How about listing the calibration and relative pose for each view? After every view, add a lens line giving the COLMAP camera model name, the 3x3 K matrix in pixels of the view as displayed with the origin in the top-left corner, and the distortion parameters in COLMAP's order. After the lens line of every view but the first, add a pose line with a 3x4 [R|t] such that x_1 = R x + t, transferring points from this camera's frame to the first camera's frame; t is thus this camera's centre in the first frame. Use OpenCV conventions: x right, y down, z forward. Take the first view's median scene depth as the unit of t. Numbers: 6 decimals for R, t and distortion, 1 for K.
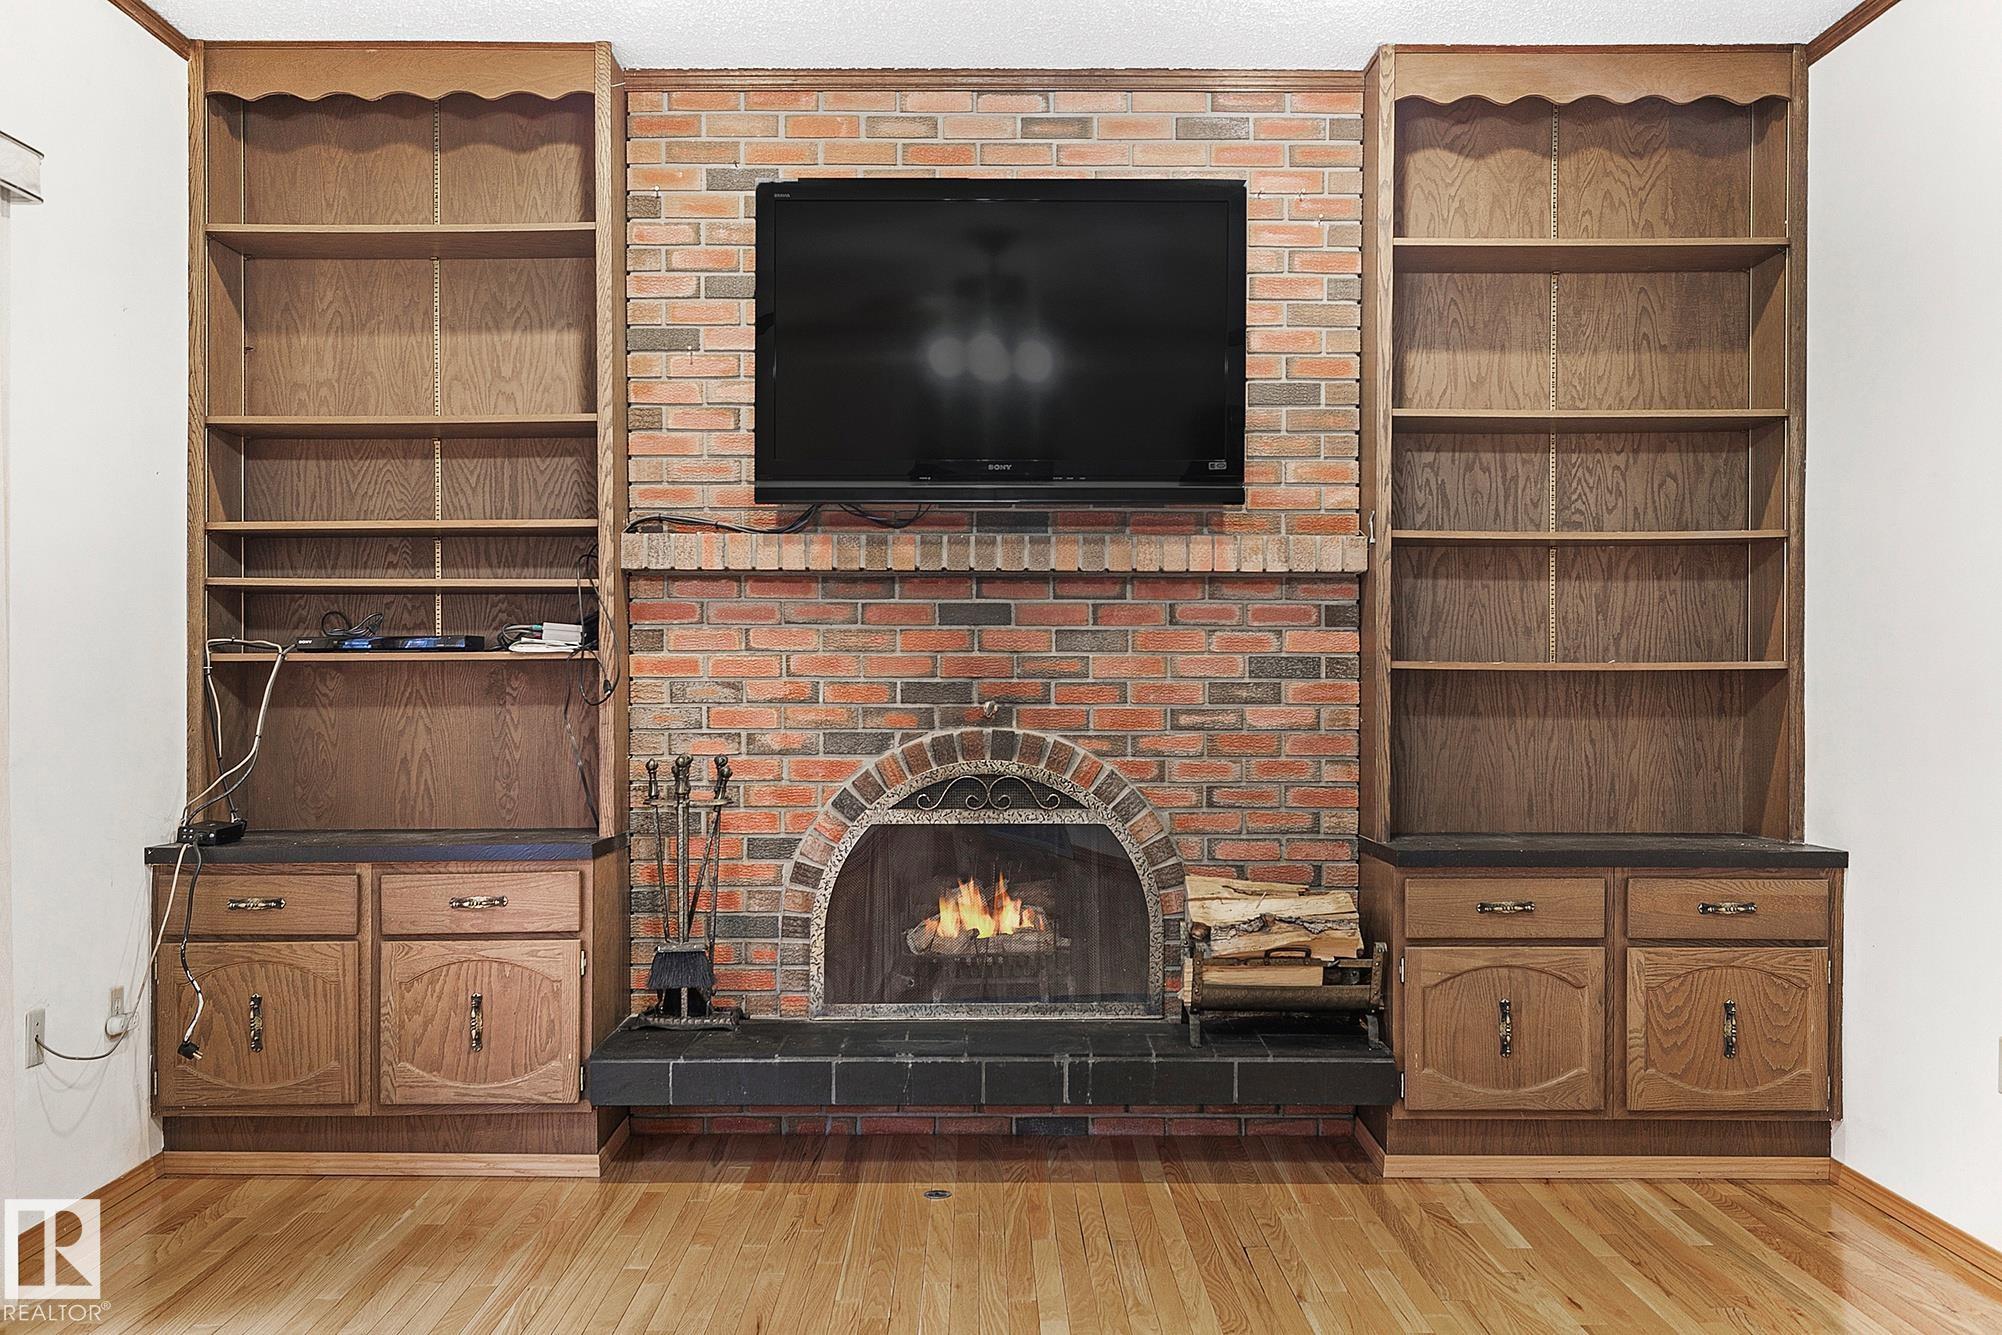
lens RADIAL K [[1778.2, 0, 999.4], [0, 1778.2, 676.9], [0, 0, 1]] dist [0.005399, -0.003940]
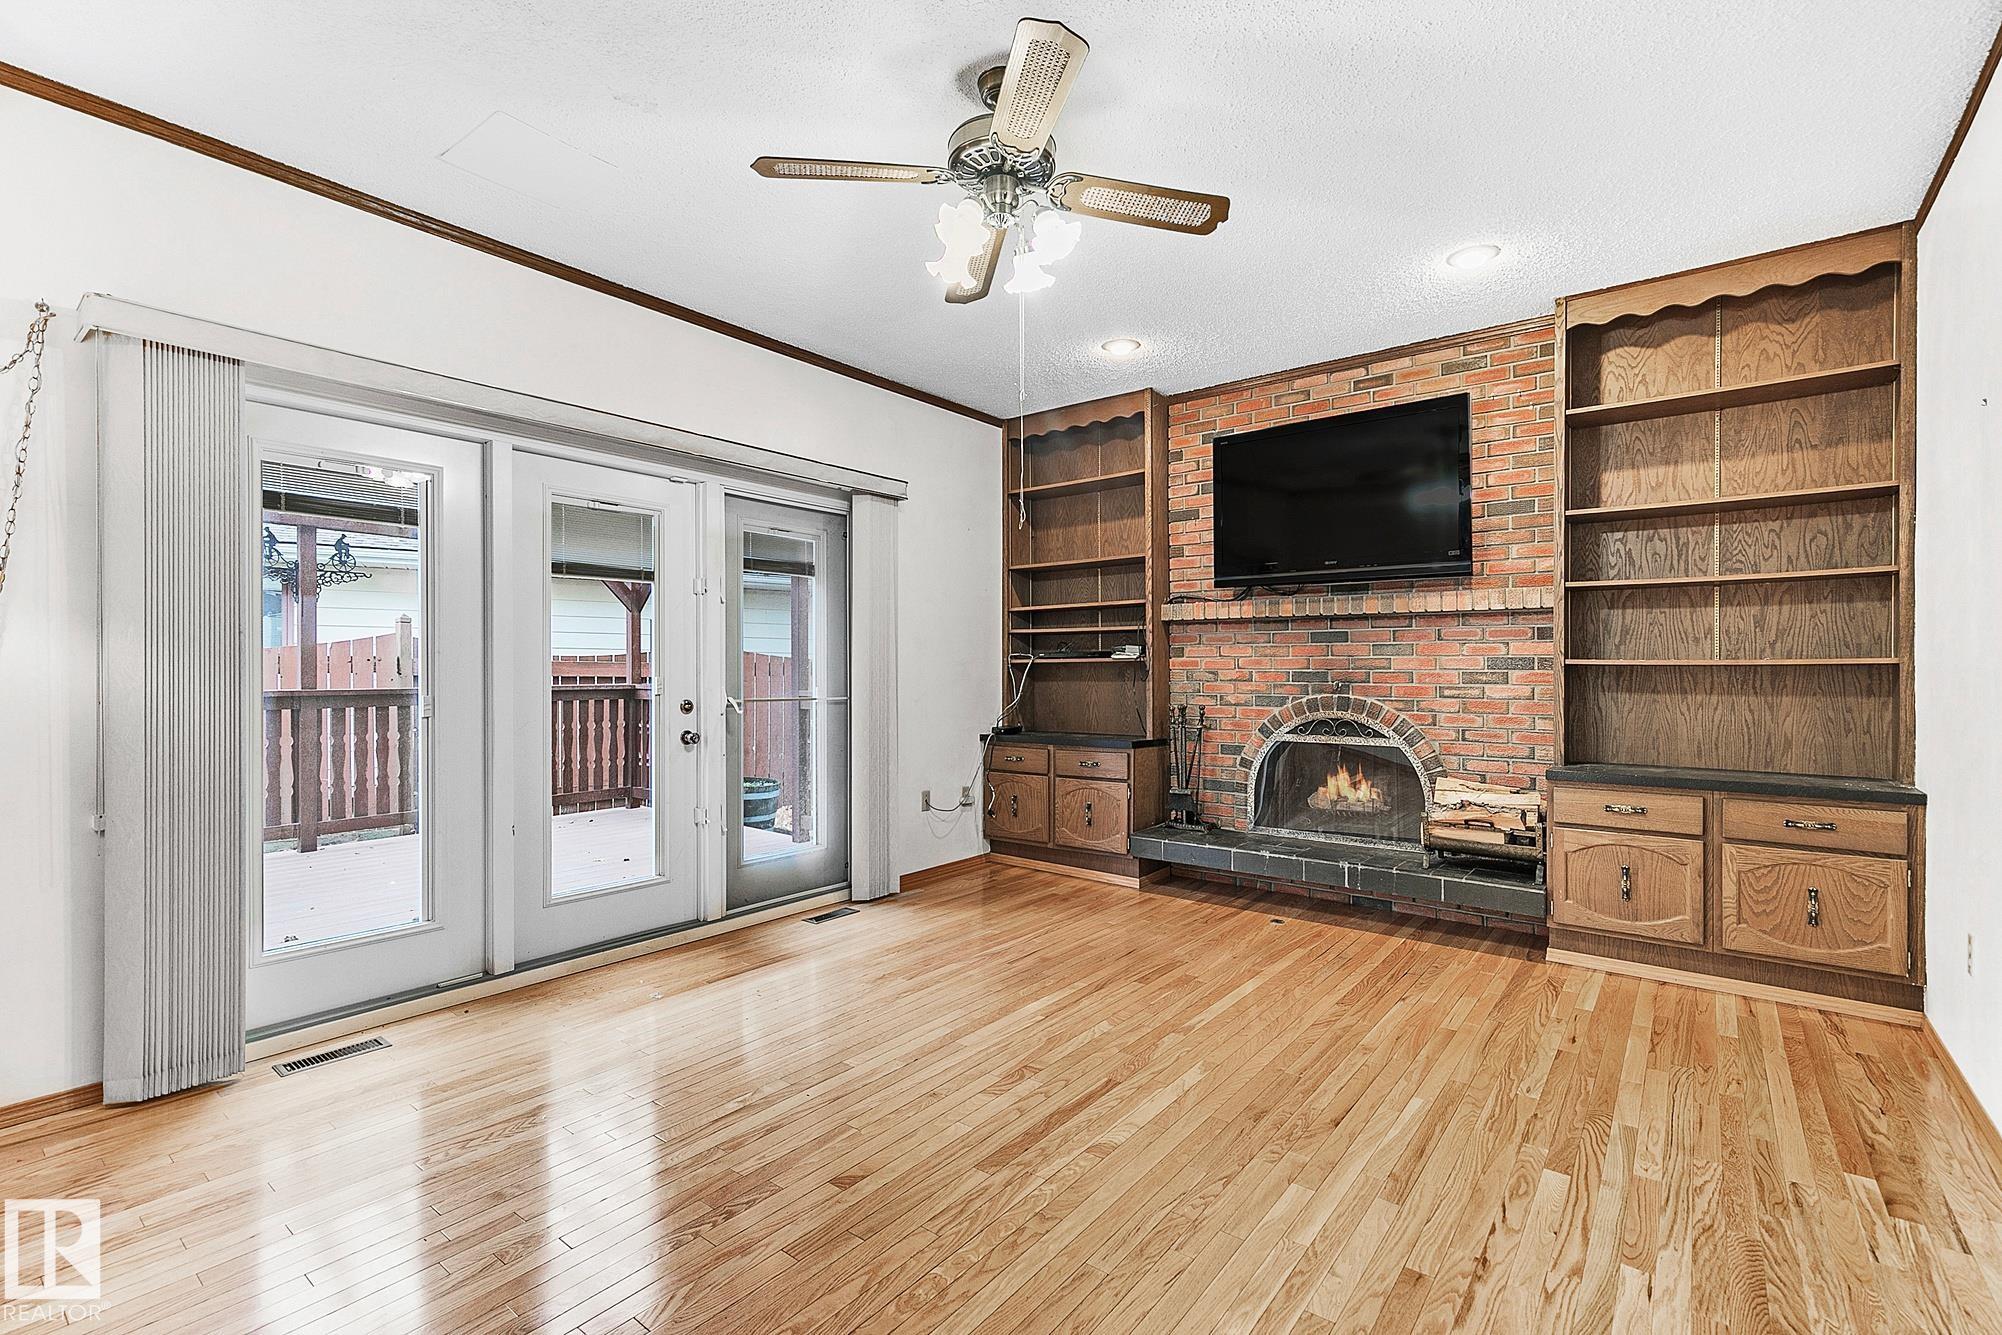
lens RADIAL K [[893.1, 0, 999.7], [0, 893.1, 666.0], [0, 0, 1]] dist [0.000292, -0.000851]
pose [[0.779303, -0.001652, -0.626645, 0.329986], [0.000545, 0.999998, -0.001959, -0.001425], [0.626647, 0.001185, 0.779302, -0.002742]]
